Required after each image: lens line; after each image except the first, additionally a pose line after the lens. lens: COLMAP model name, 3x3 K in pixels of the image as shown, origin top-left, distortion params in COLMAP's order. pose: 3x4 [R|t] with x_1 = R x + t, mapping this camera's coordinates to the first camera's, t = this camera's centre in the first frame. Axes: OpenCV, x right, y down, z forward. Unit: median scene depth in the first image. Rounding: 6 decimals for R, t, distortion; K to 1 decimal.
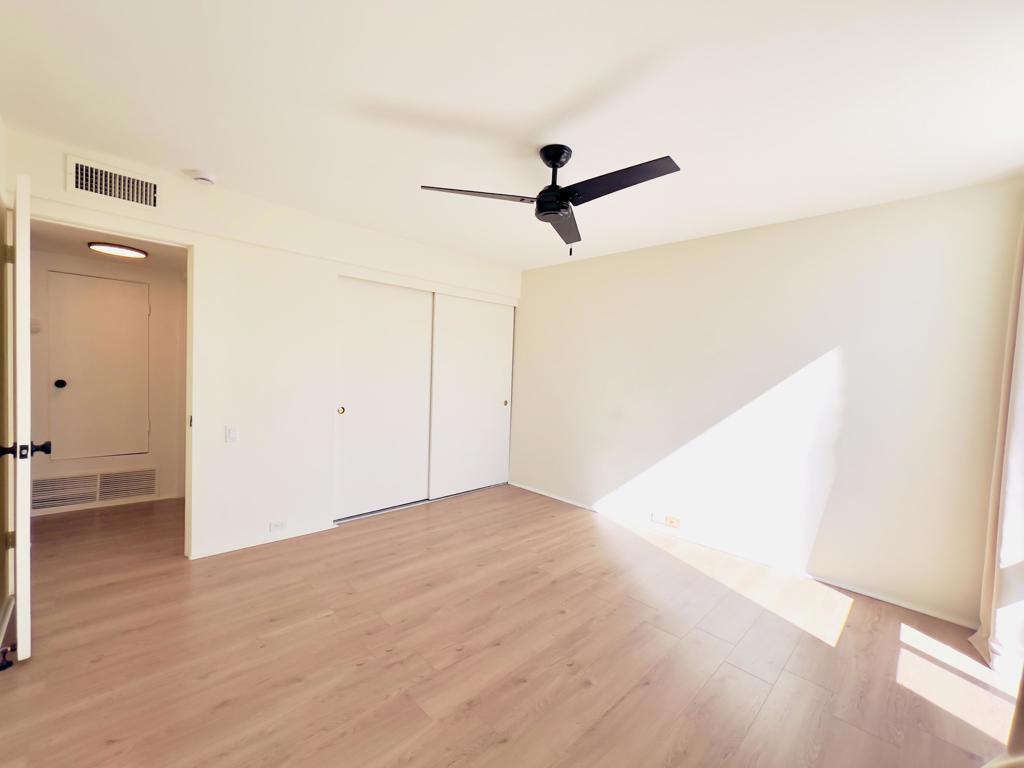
lens RADIAL K [[422.8, 0, 504.0], [0, 422.8, 389.7], [0, 0, 1]] dist [-0.000470, -0.000008]
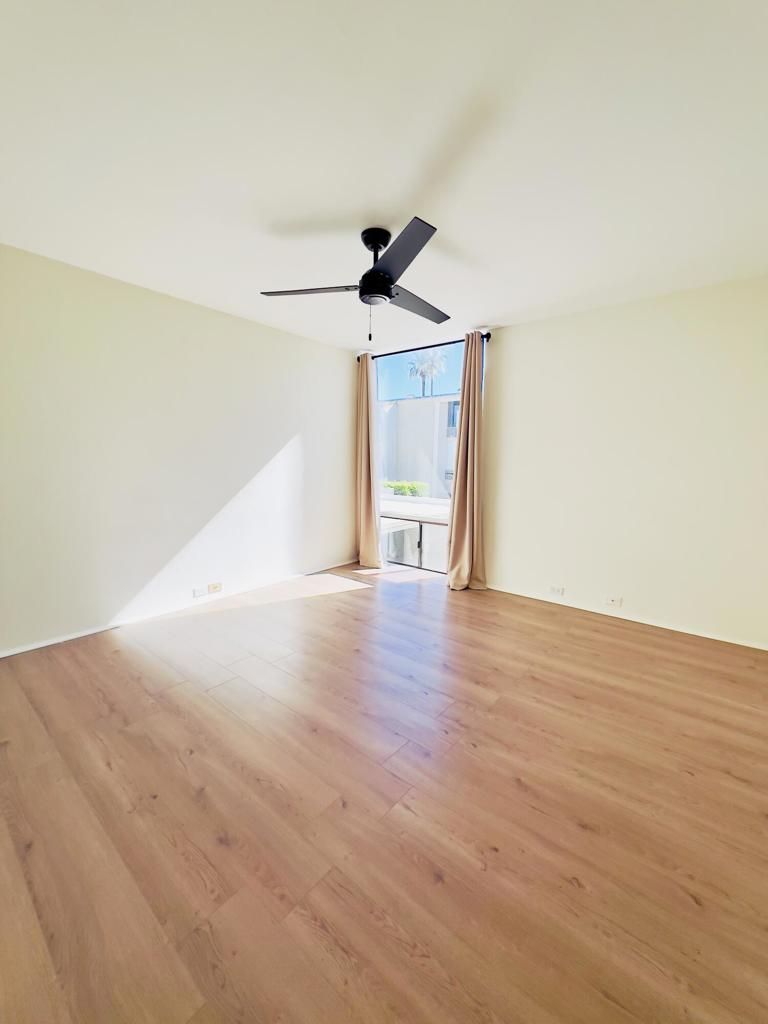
lens RADIAL K [[422.8, 0, 384.0], [0, 422.8, 512.0], [0, 0, 1]] dist [-0.000470, -0.000008]
pose [[-0.125330, -0.165492, 0.978215, -0.984549], [0.028609, 0.984977, 0.170302, -0.056981], [-0.991702, 0.049330, -0.118713, 1.068018]]
